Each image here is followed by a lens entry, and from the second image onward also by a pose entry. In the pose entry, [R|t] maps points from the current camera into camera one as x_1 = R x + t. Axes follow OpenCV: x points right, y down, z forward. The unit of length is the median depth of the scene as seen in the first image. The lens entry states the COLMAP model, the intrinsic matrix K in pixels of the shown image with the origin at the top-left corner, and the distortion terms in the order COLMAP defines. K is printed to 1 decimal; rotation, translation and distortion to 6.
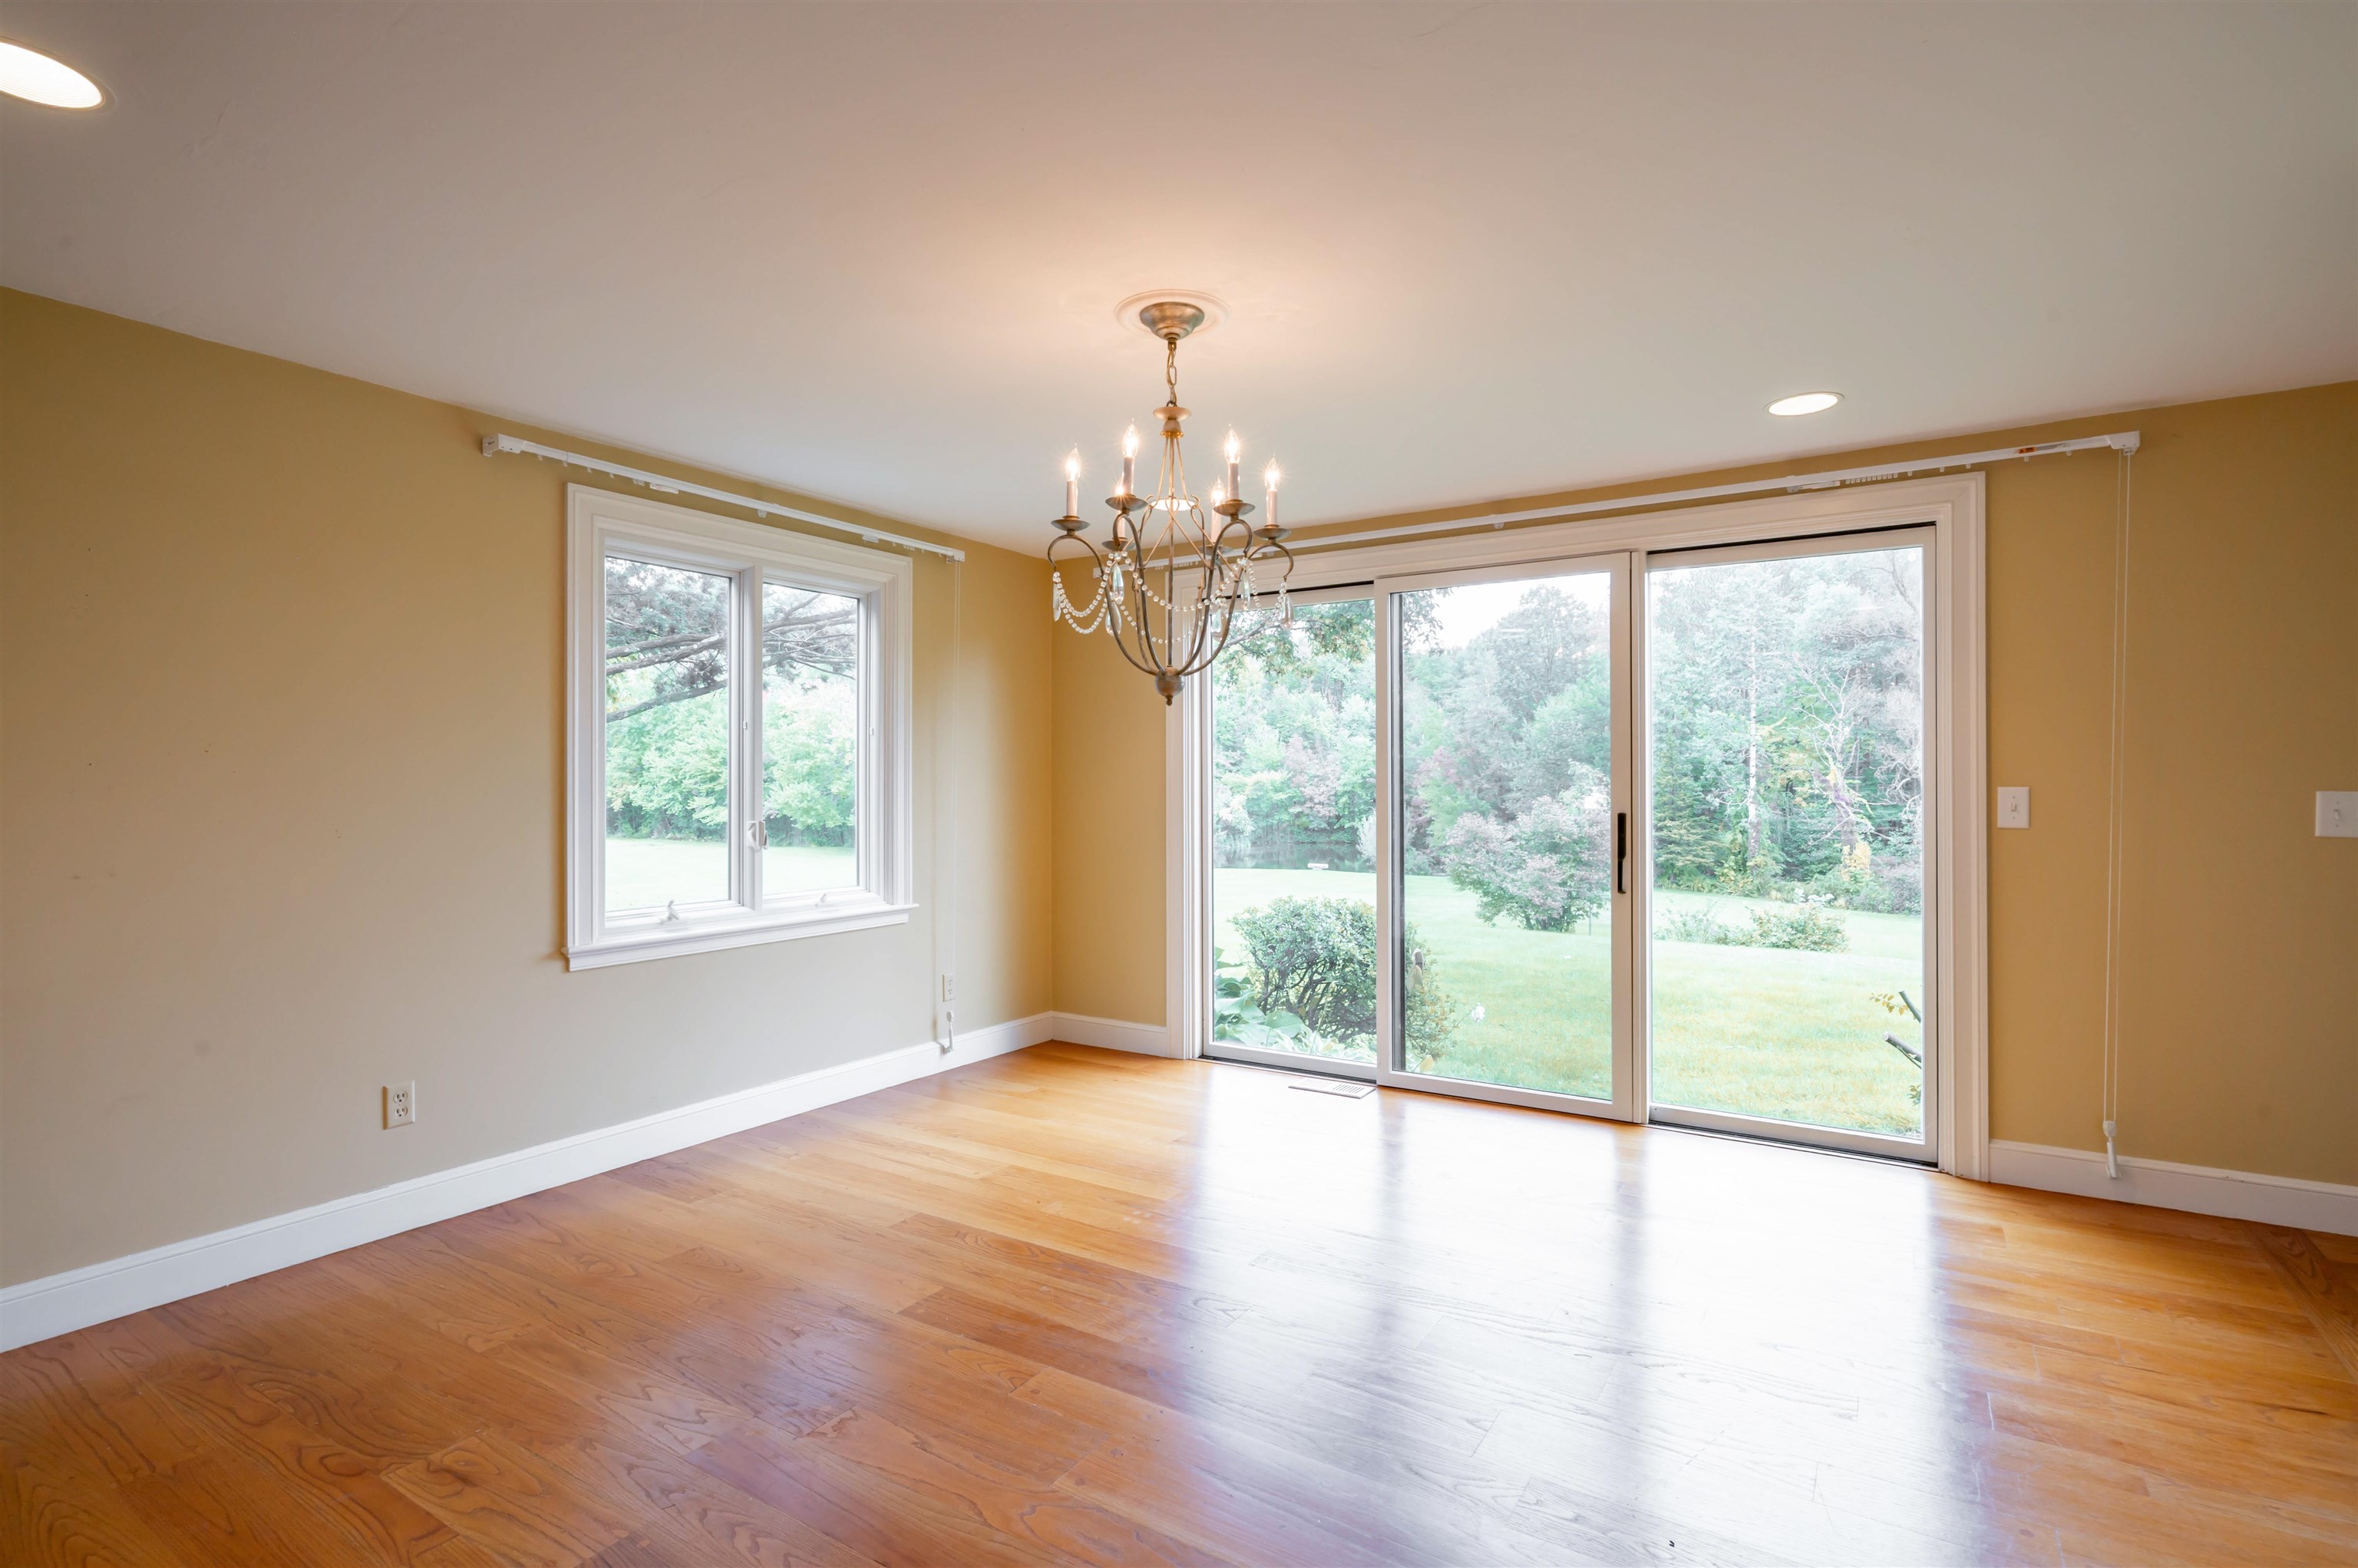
lens RADIAL K [[1140.7, 0, 1209.8], [0, 1140.7, 787.9], [0, 0, 1]] dist [-0.000030, 0.001846]
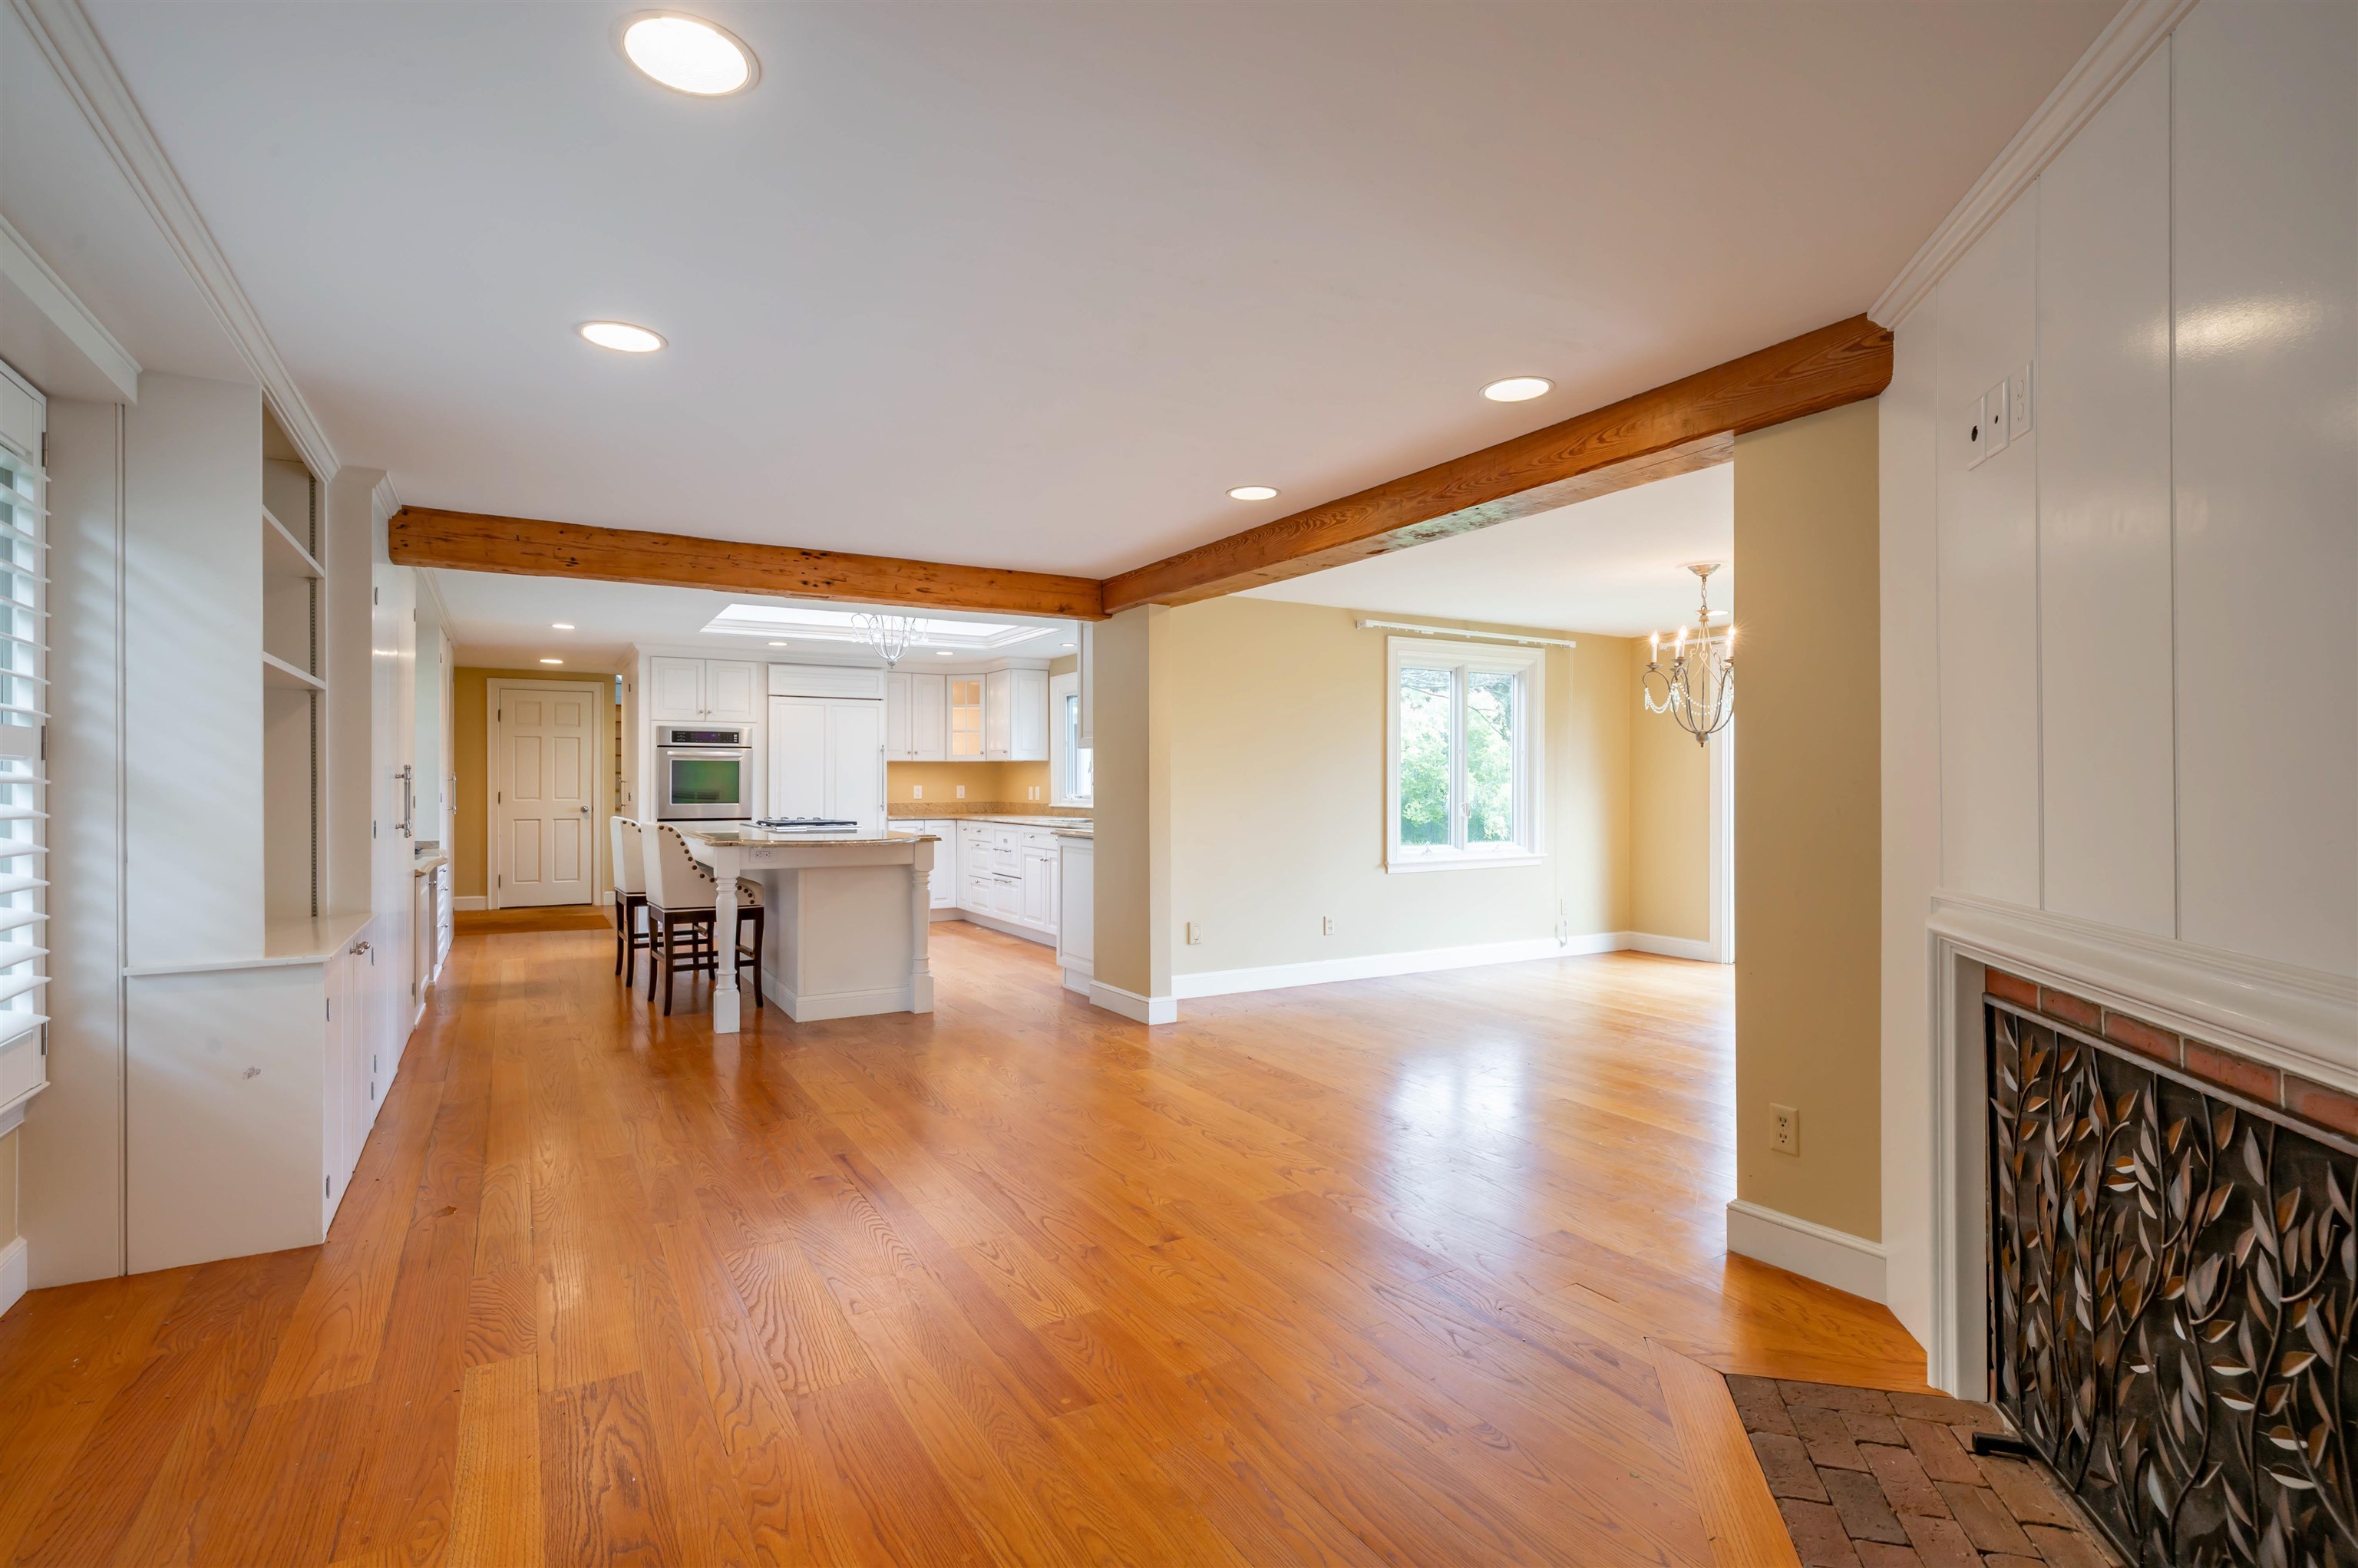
lens RADIAL K [[1140.7, 0, 1185.6], [0, 1140.7, 780.2], [0, 0, 1]] dist [-0.000030, 0.001846]
pose [[0.882124, 0.006717, -0.470970, 0.085967], [-0.008933, 0.999957, -0.002470, 0.001361], [0.470933, 0.006386, 0.882146, -0.974534]]
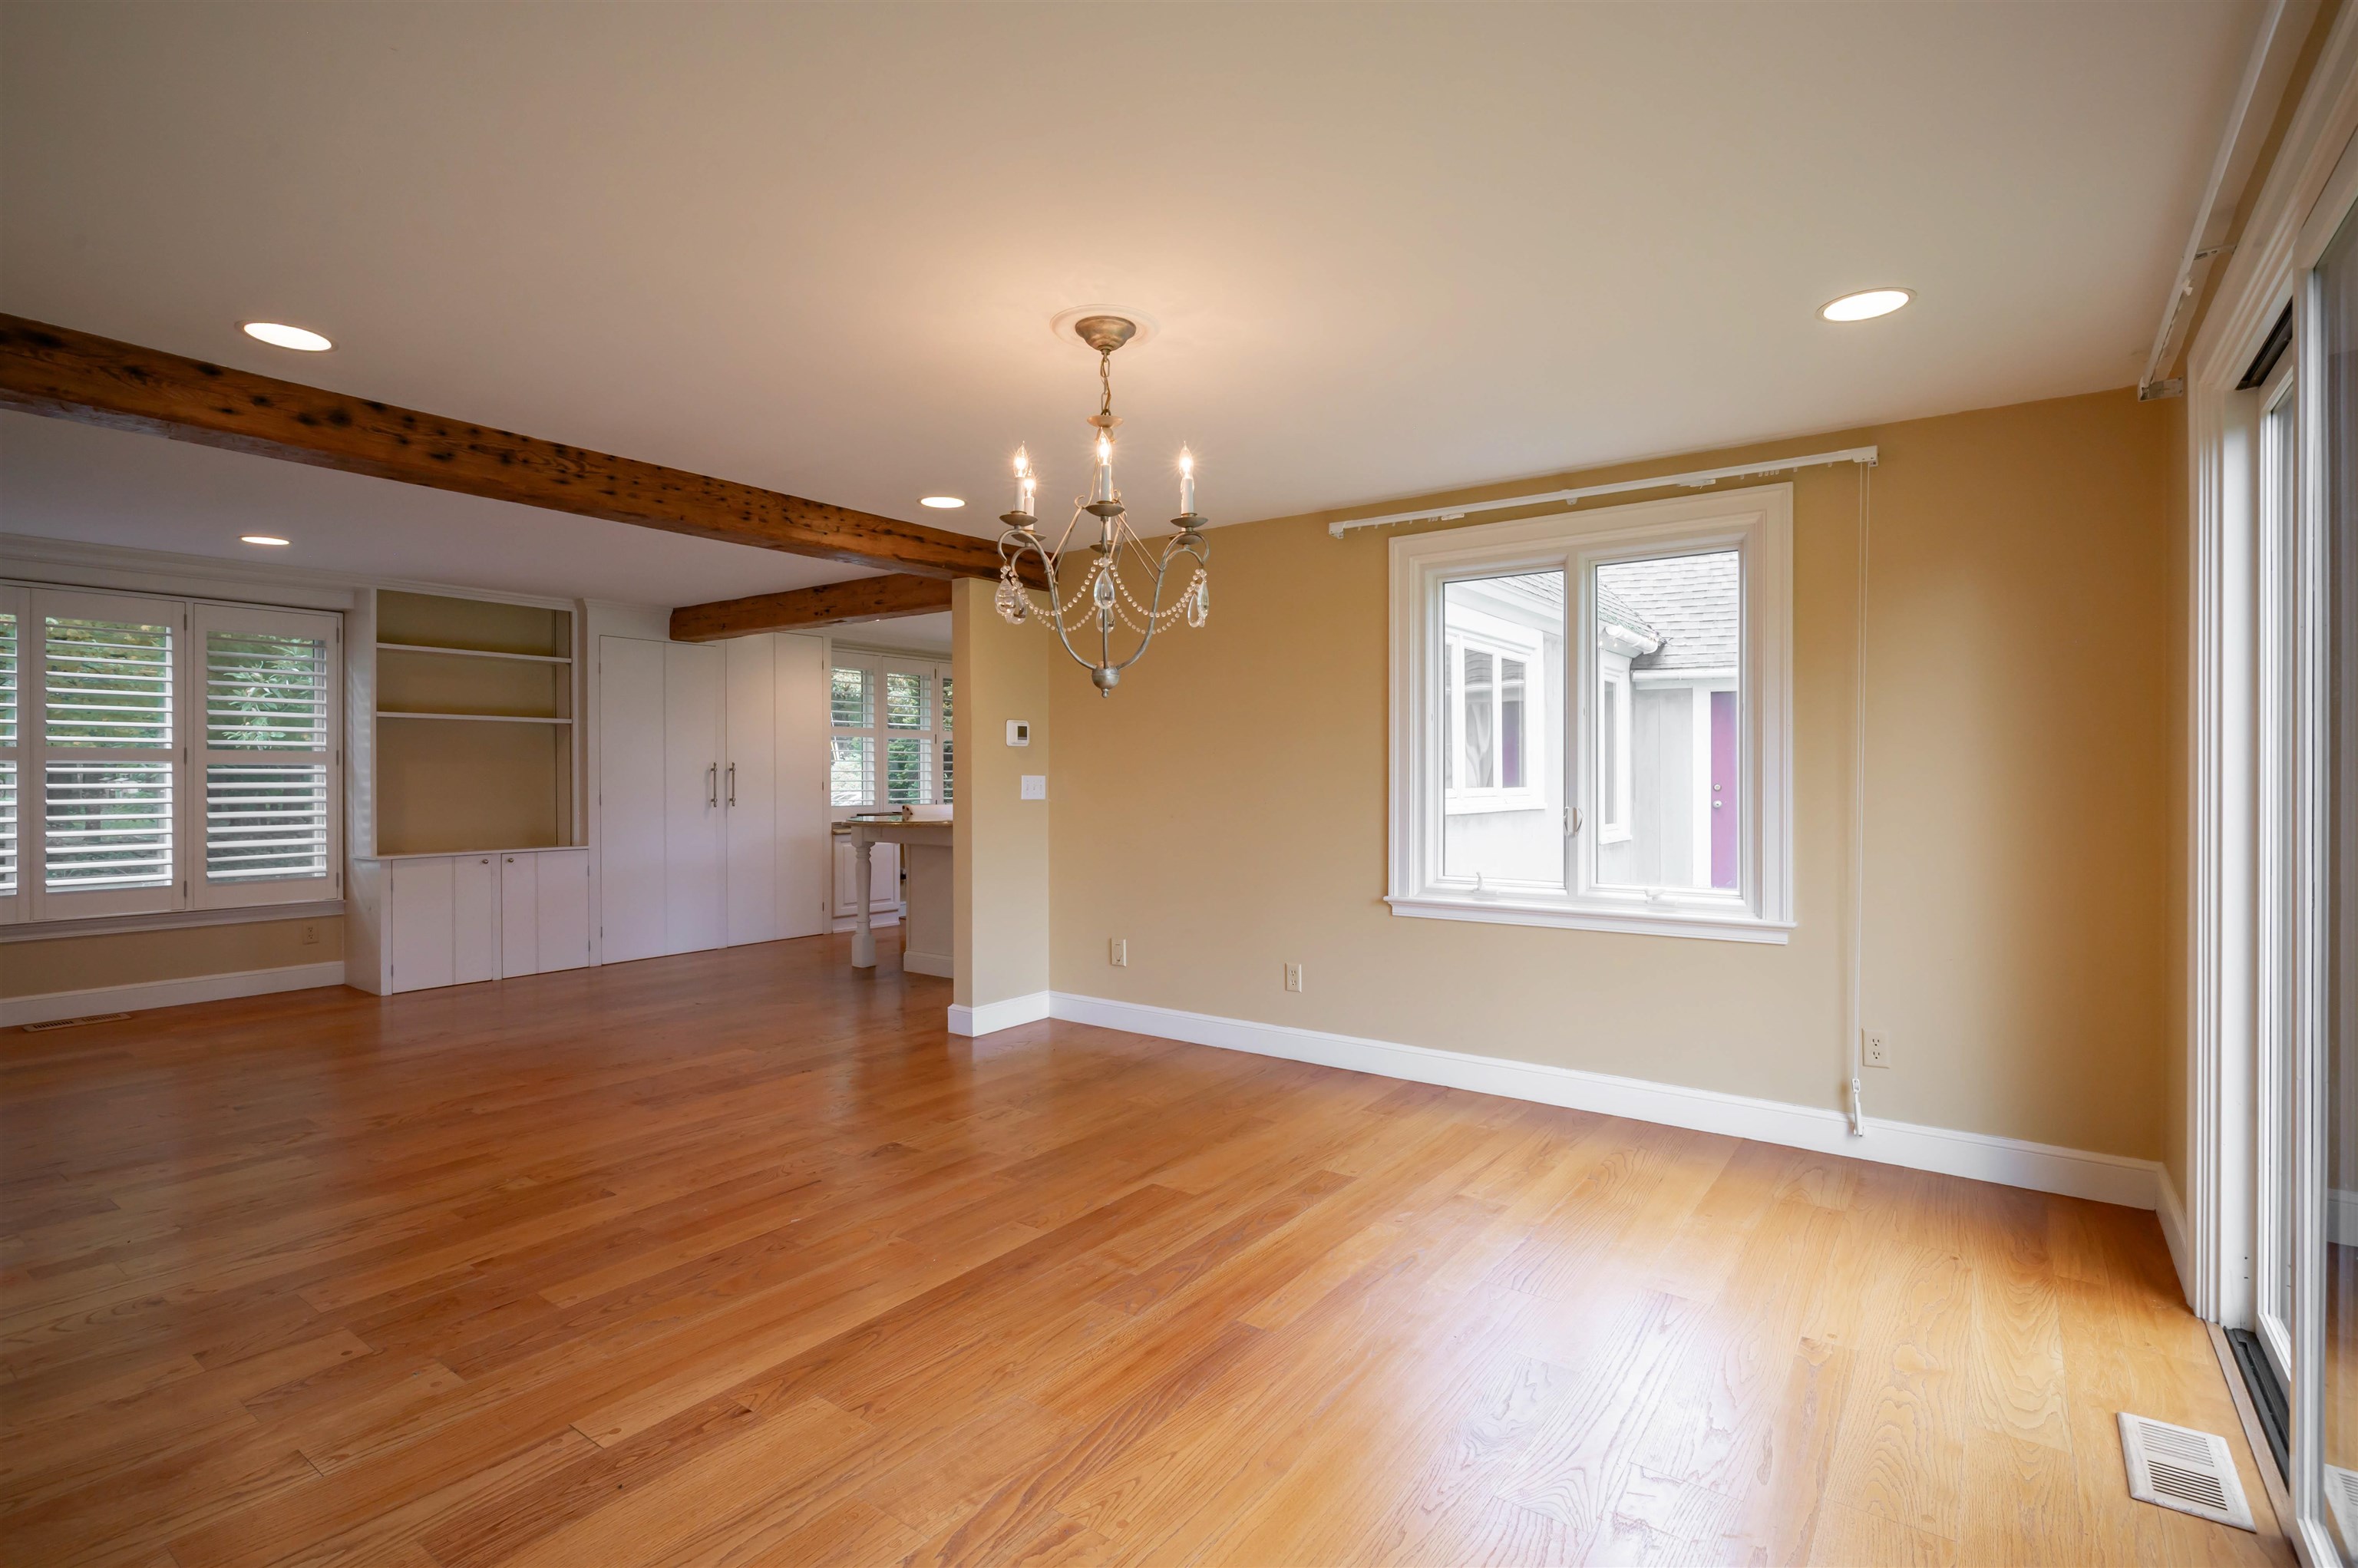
lens RADIAL K [[1140.7, 0, 1166.9], [0, 1140.7, 790.2], [0, 0, 1]] dist [-0.000030, 0.001846]
pose [[-0.092617, 0.007587, -0.995673, 0.742678], [-0.008384, 0.999930, 0.008399, 0.010191], [0.995667, 0.009126, -0.092547, 0.853474]]
